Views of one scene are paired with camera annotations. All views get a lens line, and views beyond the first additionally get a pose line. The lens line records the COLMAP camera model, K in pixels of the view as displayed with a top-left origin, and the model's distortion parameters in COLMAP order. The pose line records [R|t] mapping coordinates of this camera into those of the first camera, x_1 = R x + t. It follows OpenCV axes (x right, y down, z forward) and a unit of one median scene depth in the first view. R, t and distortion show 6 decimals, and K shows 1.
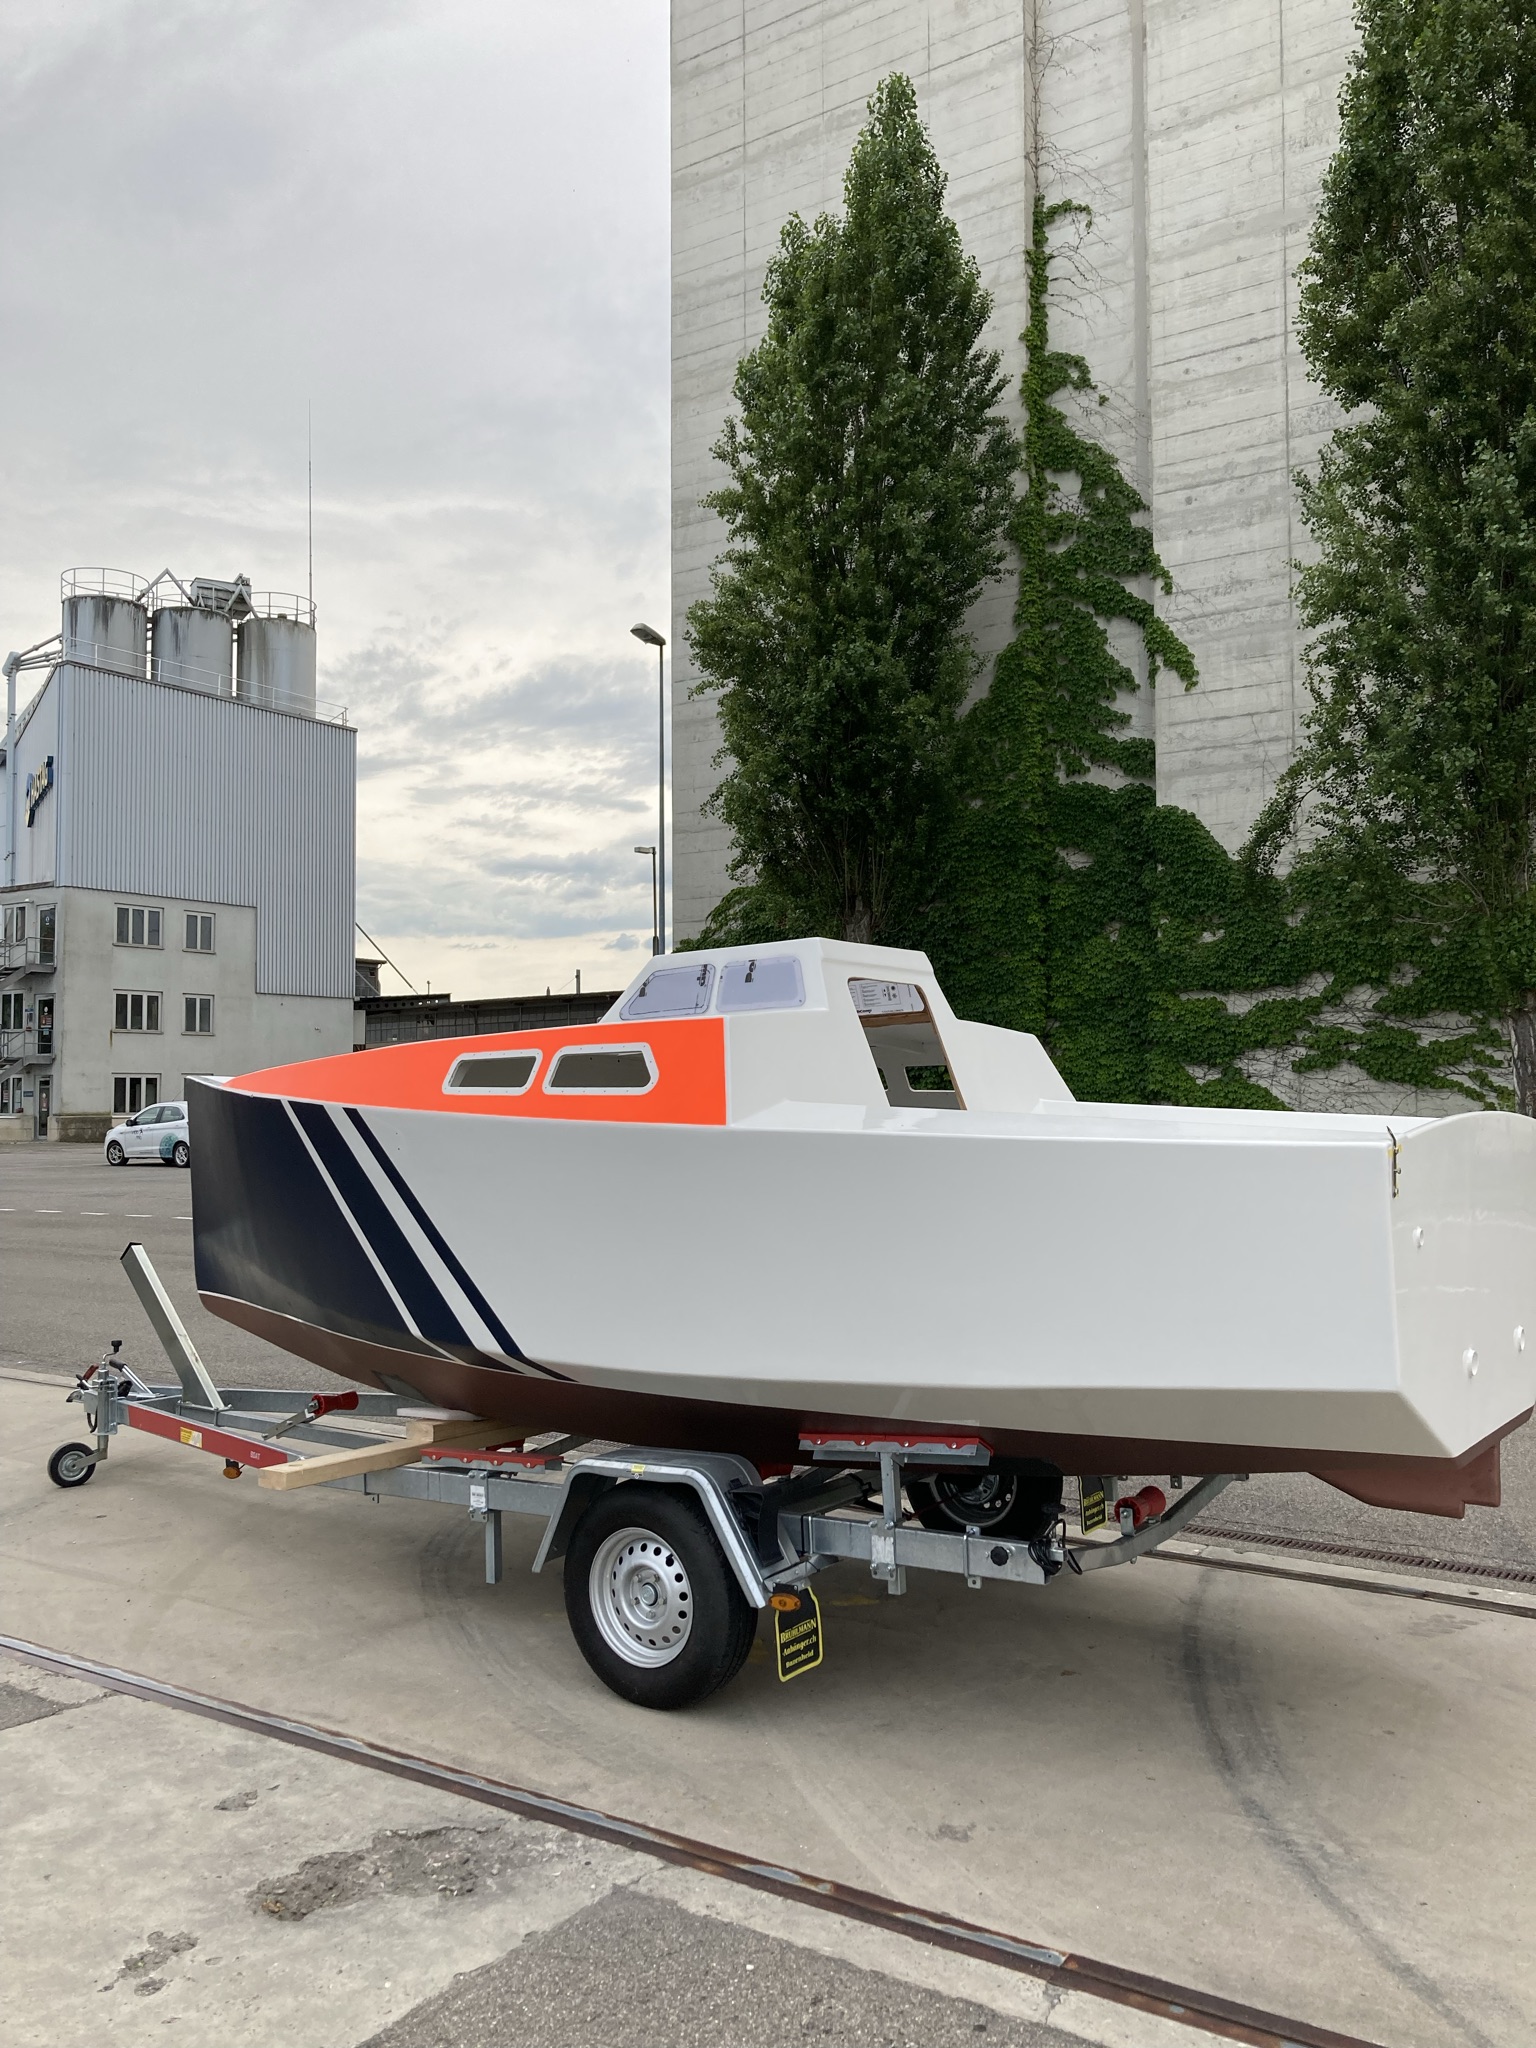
lens RADIAL K [[1714.9, 0, 768.0], [0, 1714.9, 1024.0], [0, 0, 1]] dist [0.065067, -0.293436]
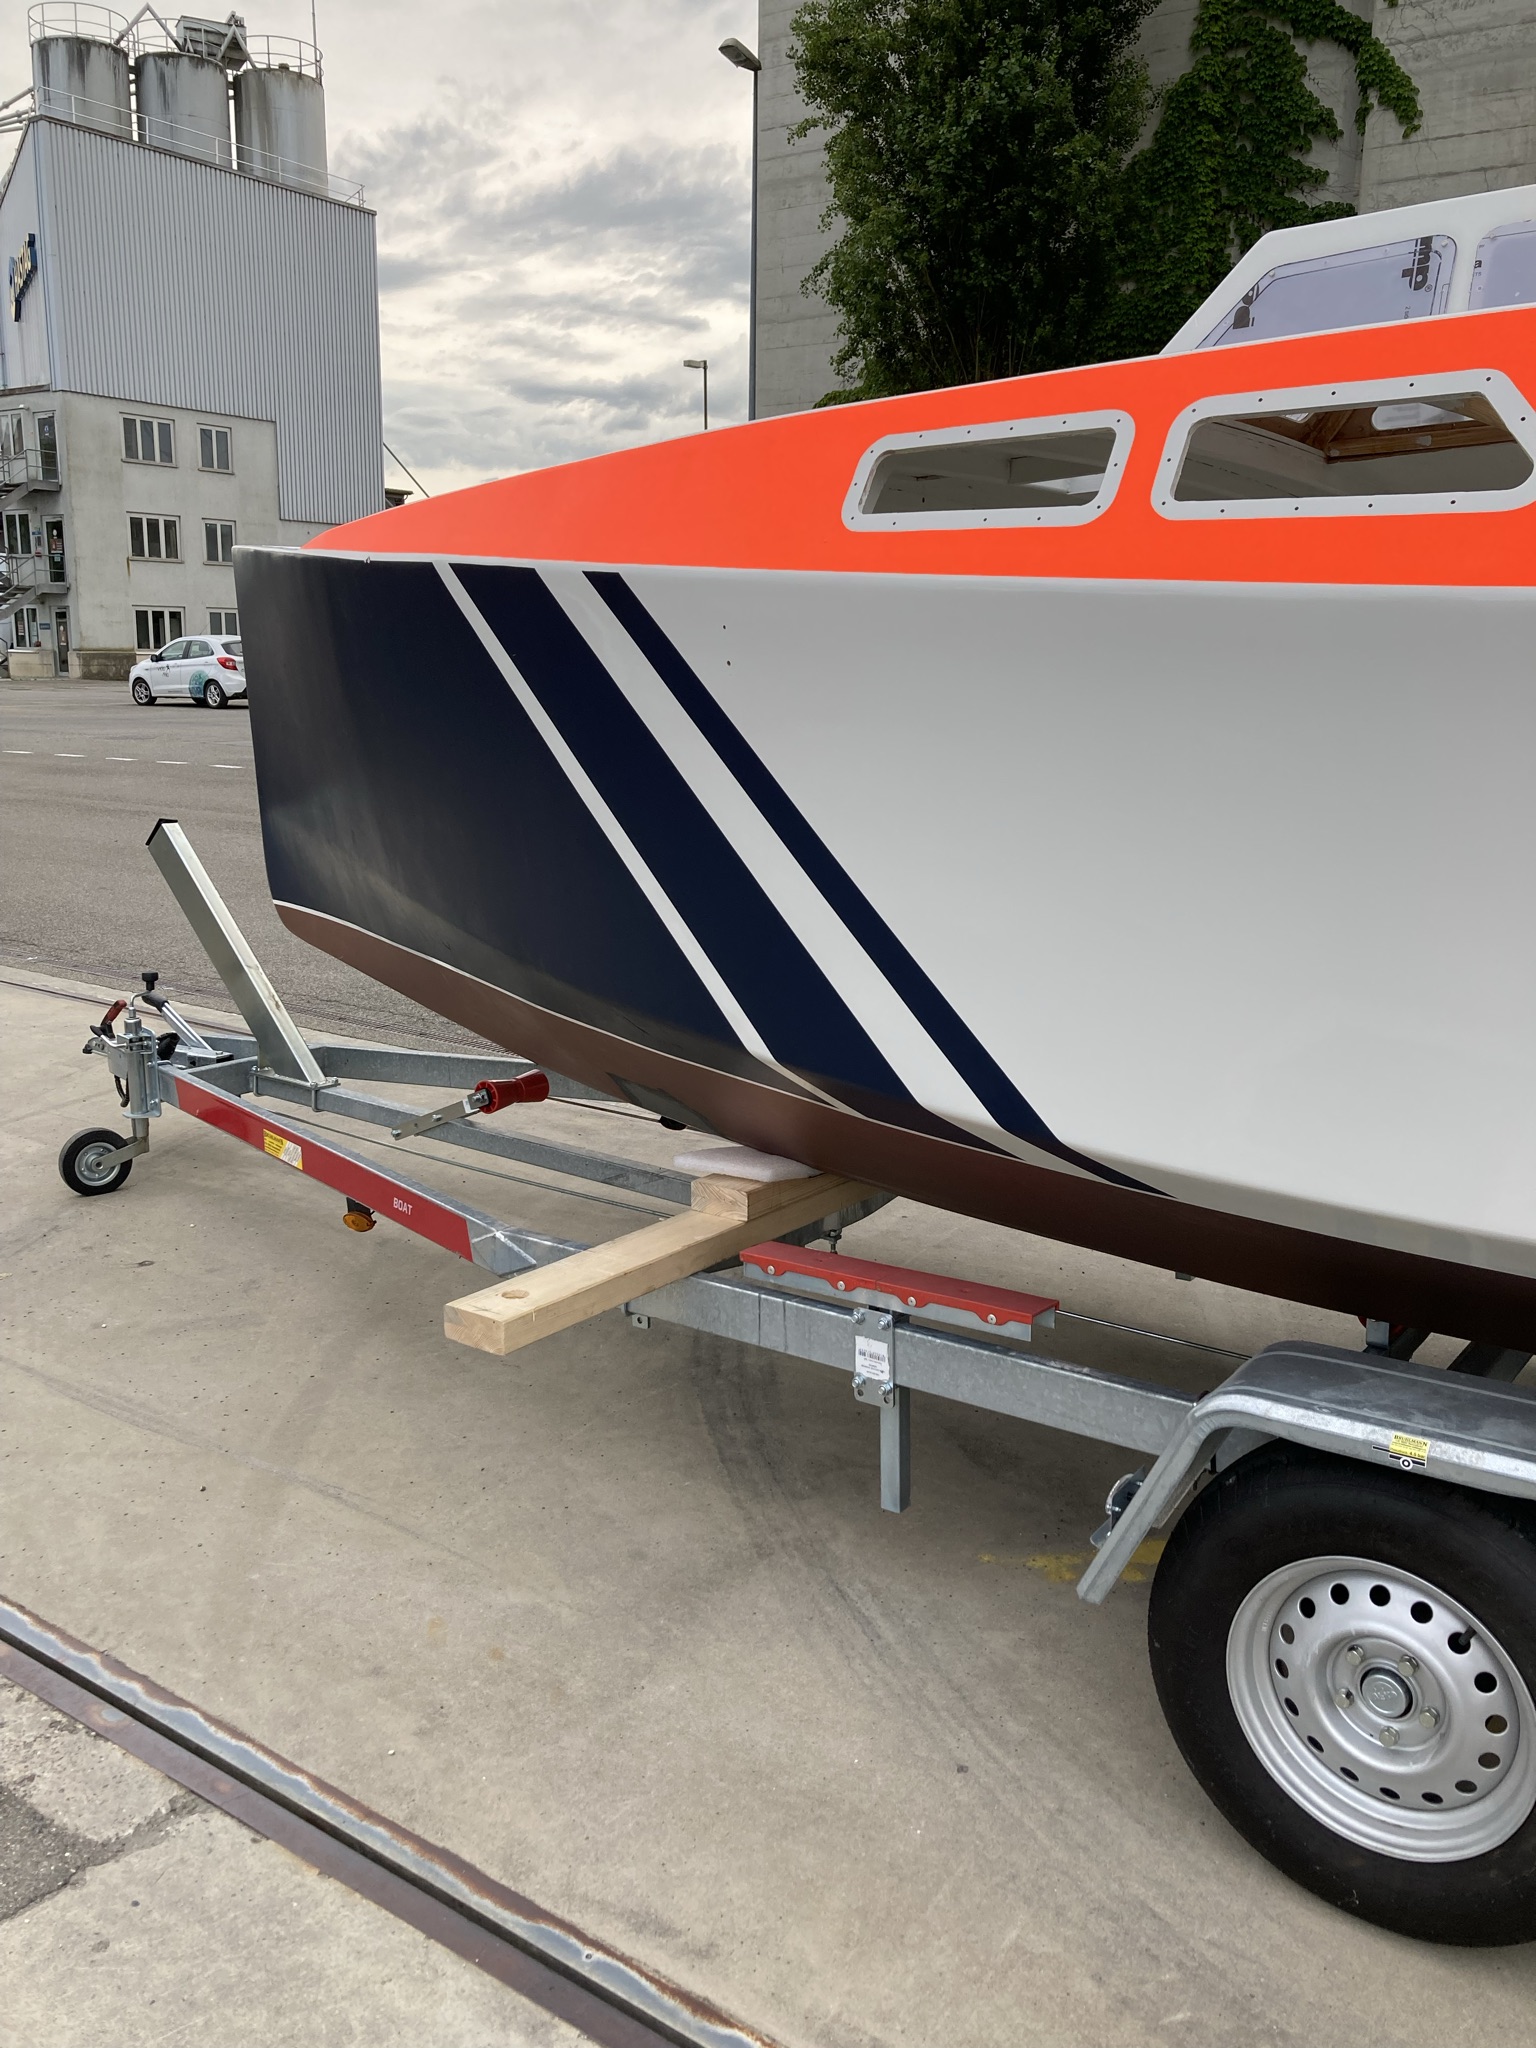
lens RADIAL K [[1680.9, 0, 766.7], [0, 1680.9, 1050.3], [0, 0, 1]] dist [-0.001576, -0.002873]
pose [[0.999700, 0.022438, -0.009799, -0.039603], [-0.018914, 0.961857, 0.272899, 0.010048], [0.015548, -0.272632, 0.961993, 0.109134]]
